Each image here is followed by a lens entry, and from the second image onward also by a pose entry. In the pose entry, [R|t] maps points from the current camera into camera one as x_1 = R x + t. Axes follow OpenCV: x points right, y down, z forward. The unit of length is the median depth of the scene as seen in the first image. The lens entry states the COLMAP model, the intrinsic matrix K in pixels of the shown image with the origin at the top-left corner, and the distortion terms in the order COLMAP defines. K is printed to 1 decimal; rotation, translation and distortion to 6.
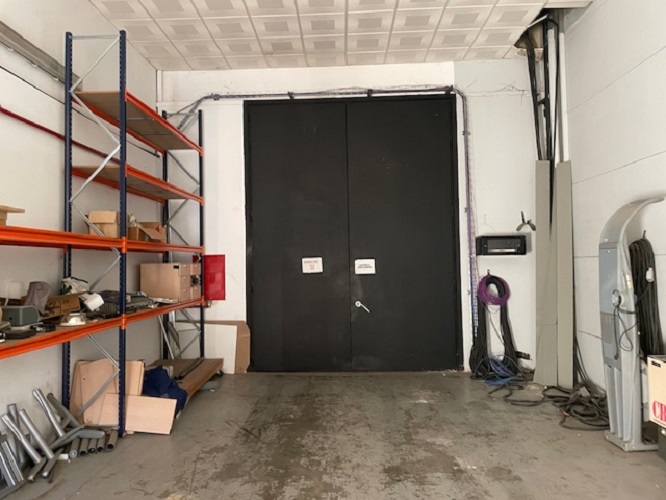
lens RADIAL K [[515.6, 0, 333.0], [0, 515.6, 250.0], [0, 0, 1]] dist [0.120386, -0.156010]
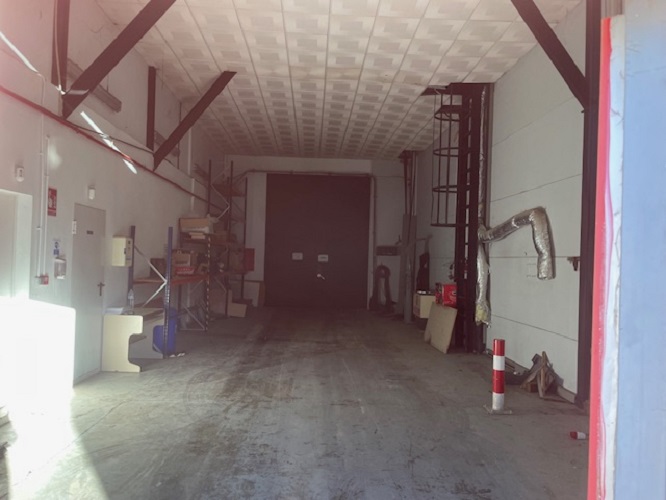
lens RADIAL K [[515.6, 0, 333.0], [0, 515.6, 250.0], [0, 0, 1]] dist [0.120386, -0.156010]
pose [[0.996749, 0.051624, 0.061854, -0.037709], [-0.052463, 0.998551, 0.012017, -0.035877], [-0.061144, -0.015223, 0.998013, -1.438105]]
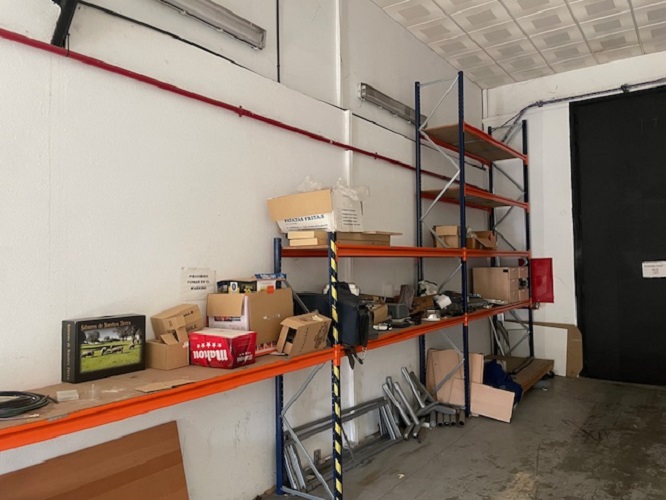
lens RADIAL K [[515.6, 0, 333.0], [0, 515.6, 250.0], [0, 0, 1]] dist [0.120386, -0.156010]
pose [[0.834774, -0.019019, -0.550263, -0.001591], [0.023394, 0.999726, 0.000935, -0.024944], [0.550095, -0.013654, 0.834991, -0.128930]]
